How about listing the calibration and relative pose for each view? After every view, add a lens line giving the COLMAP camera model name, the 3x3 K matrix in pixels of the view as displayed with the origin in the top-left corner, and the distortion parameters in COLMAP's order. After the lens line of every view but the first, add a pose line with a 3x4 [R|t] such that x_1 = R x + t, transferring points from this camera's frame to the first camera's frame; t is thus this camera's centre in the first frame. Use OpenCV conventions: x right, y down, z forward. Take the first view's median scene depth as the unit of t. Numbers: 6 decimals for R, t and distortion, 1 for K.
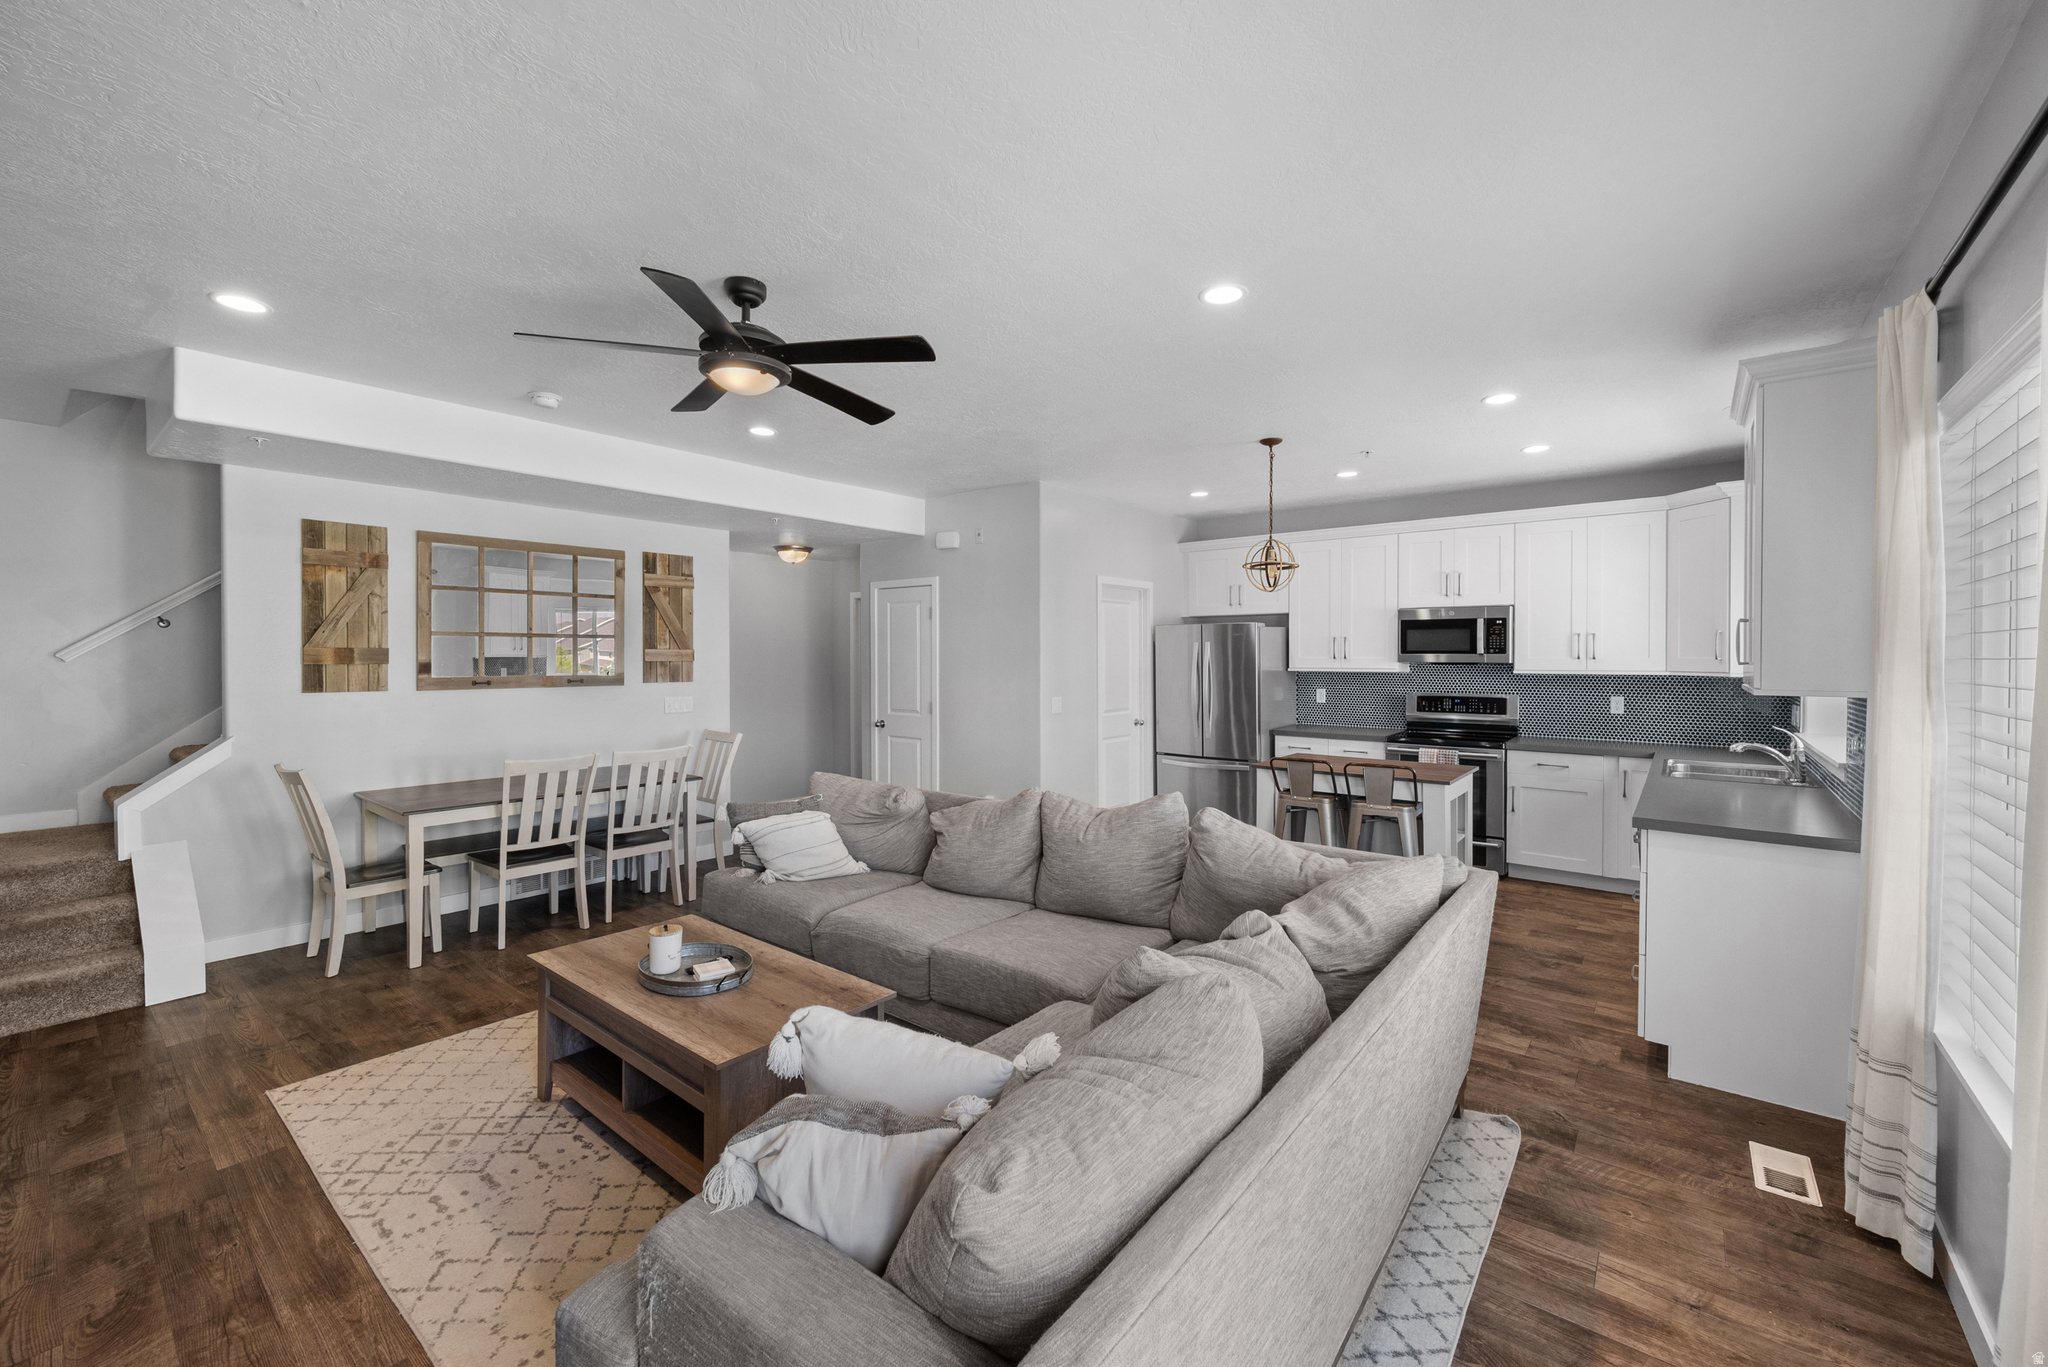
lens RADIAL K [[820.9, 0, 1027.2], [0, 820.9, 666.5], [0, 0, 1]] dist [-0.002450, 0.000248]
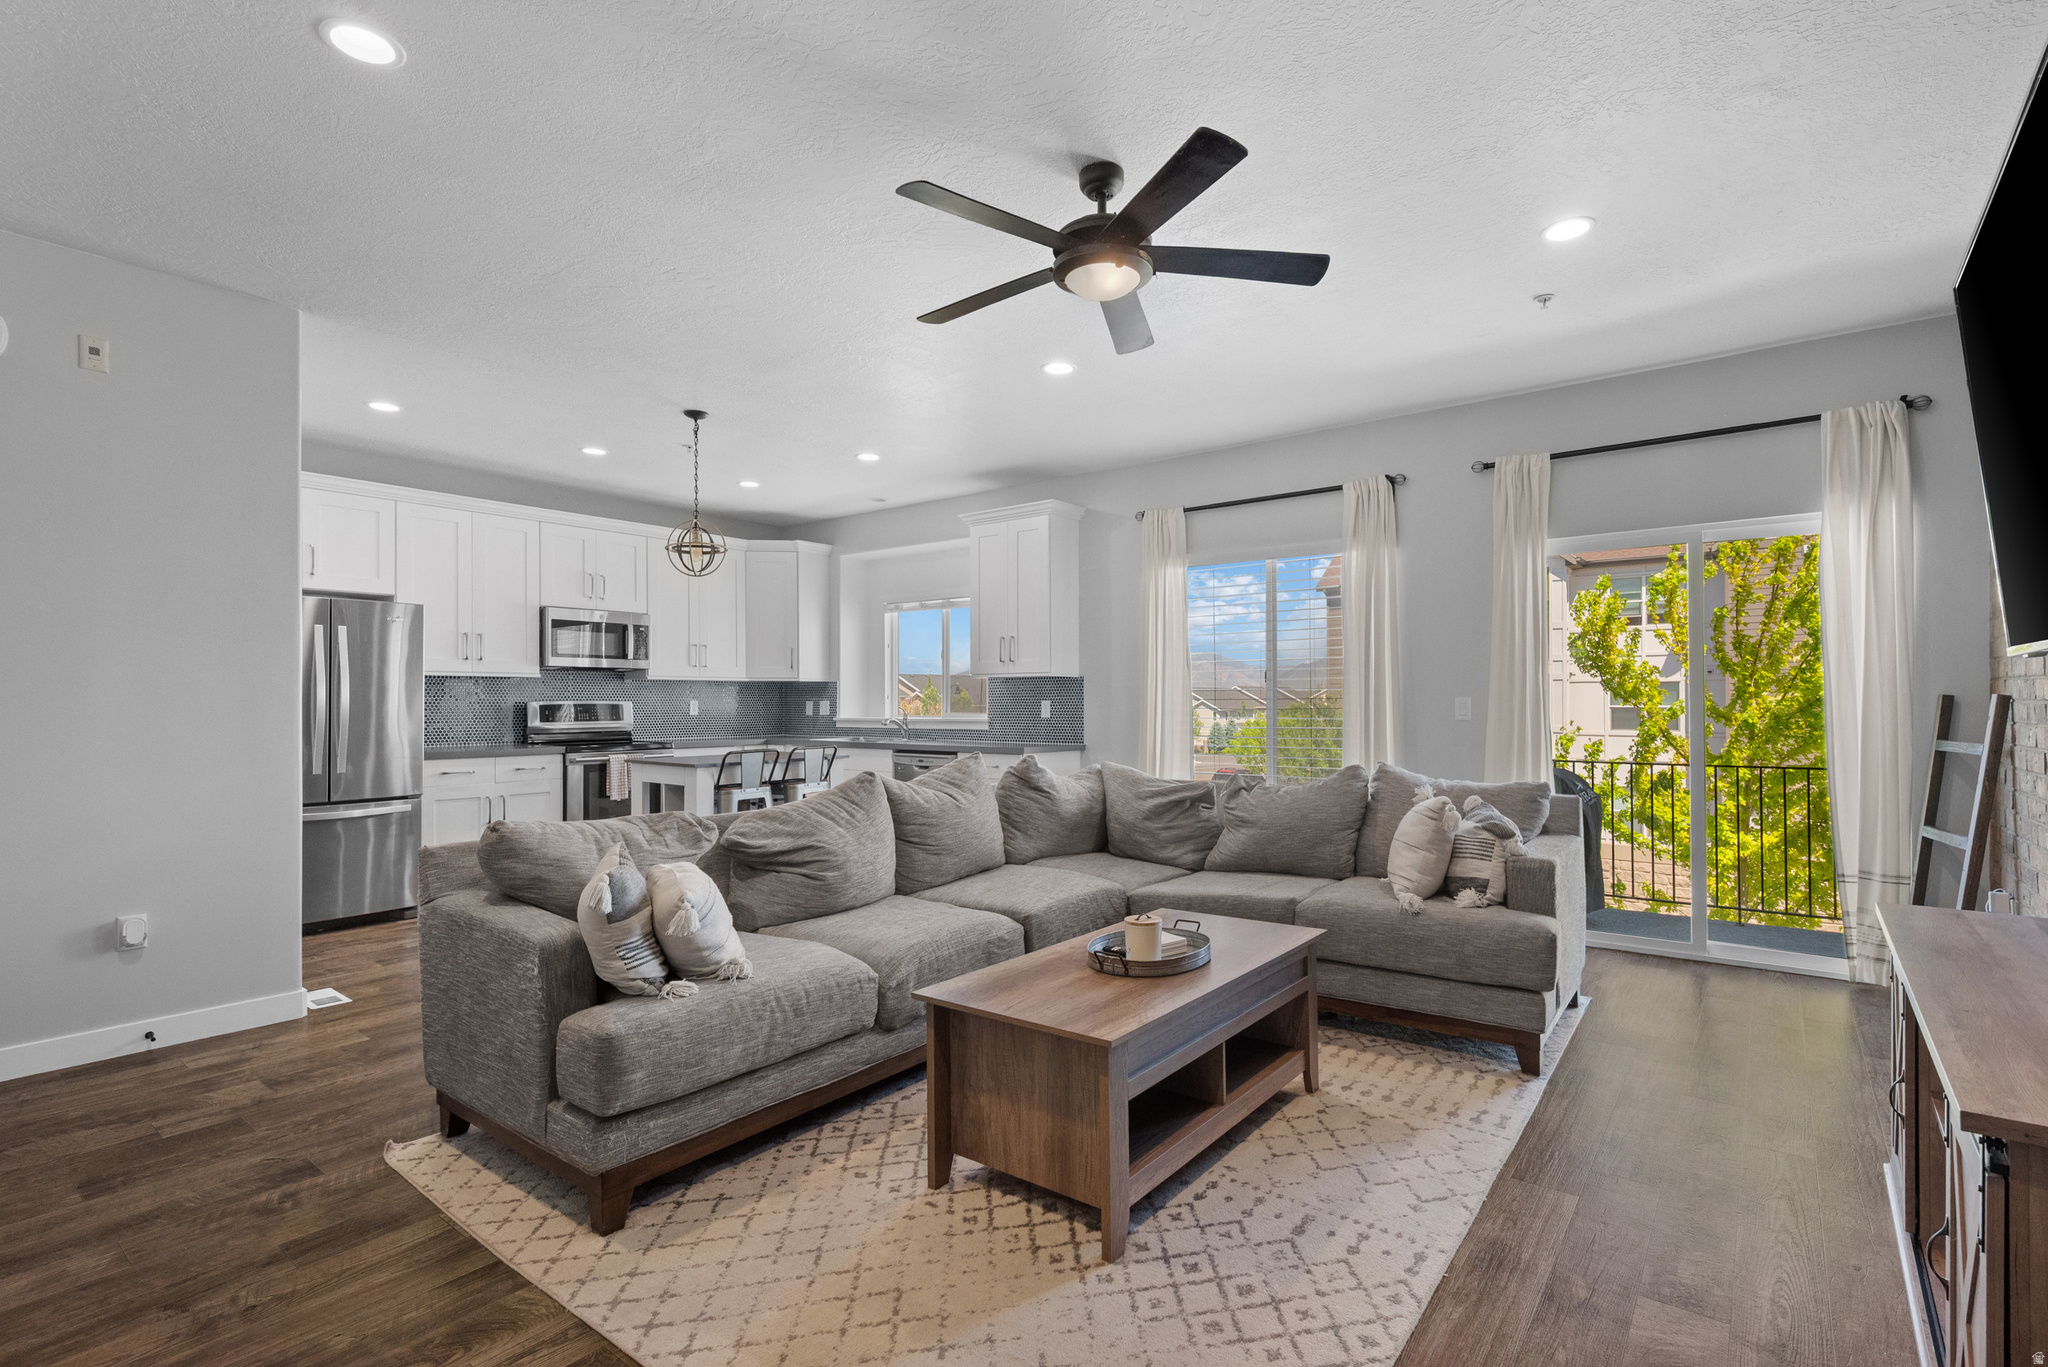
lens RADIAL K [[960.1, 0, 1049.6], [0, 960.1, 700.4], [0, 0, 1]] dist [-0.000882, 0.000003]
pose [[-0.029722, 0.004322, 0.999549, -0.644798], [0.017001, 0.999848, -0.003818, 0.048350], [-0.999414, 0.016880, -0.029791, 0.515867]]
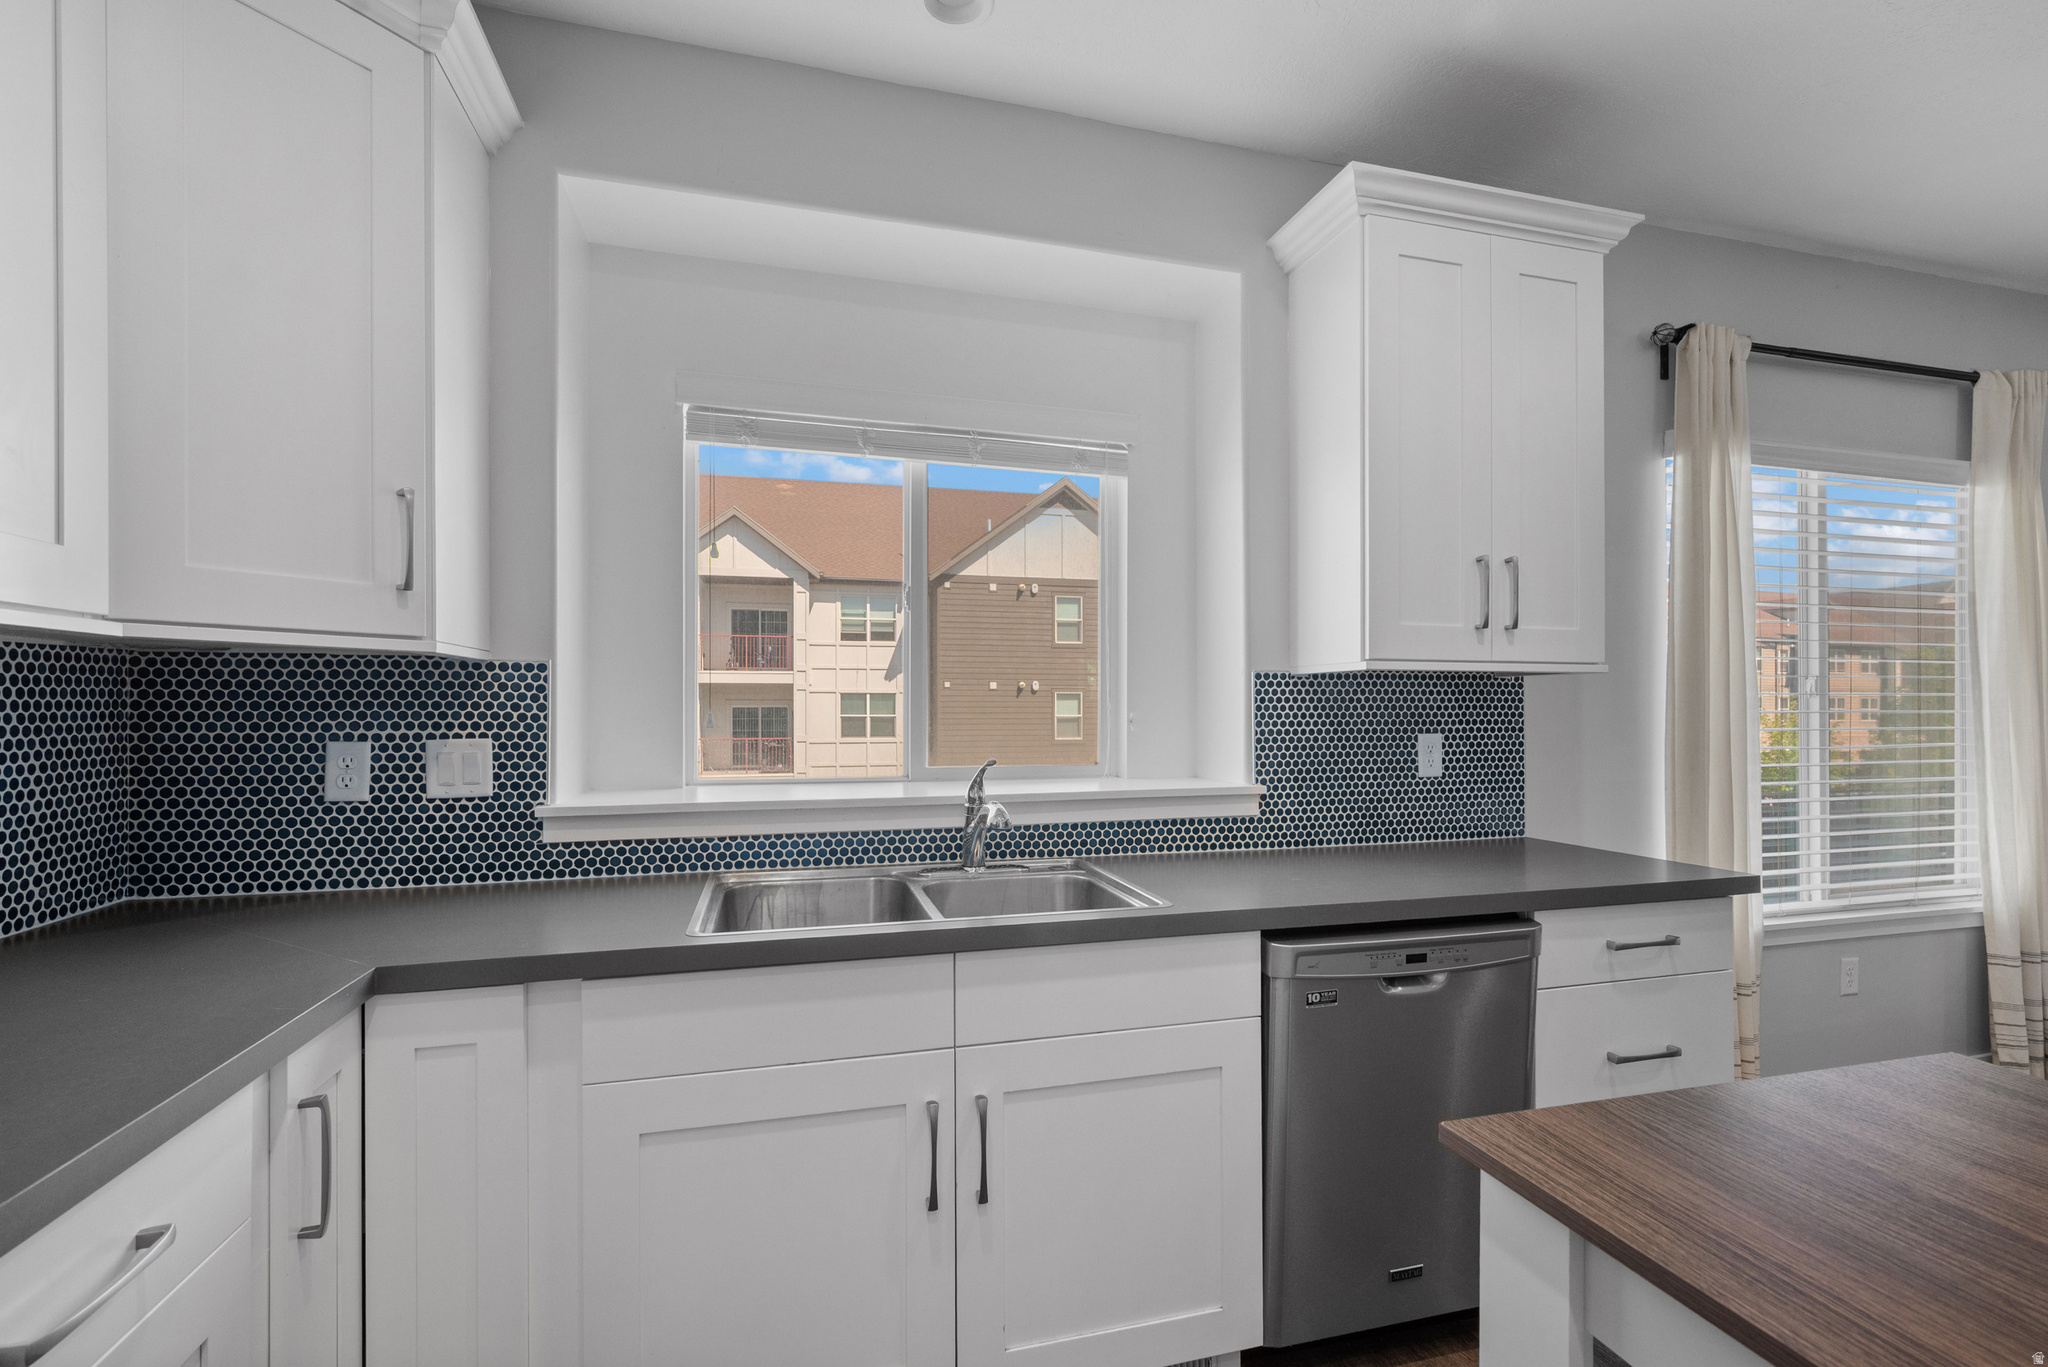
lens RADIAL K [[909.9, 0, 1037.9], [0, 909.9, 706.5], [0, 0, 1]] dist [0.000525, 0.000056]
pose [[-0.817668, 0.002396, 0.575685, 0.399196], [0.009703, 0.999907, 0.009619, 0.025531], [-0.575608, 0.013451, -0.817615, 0.943934]]
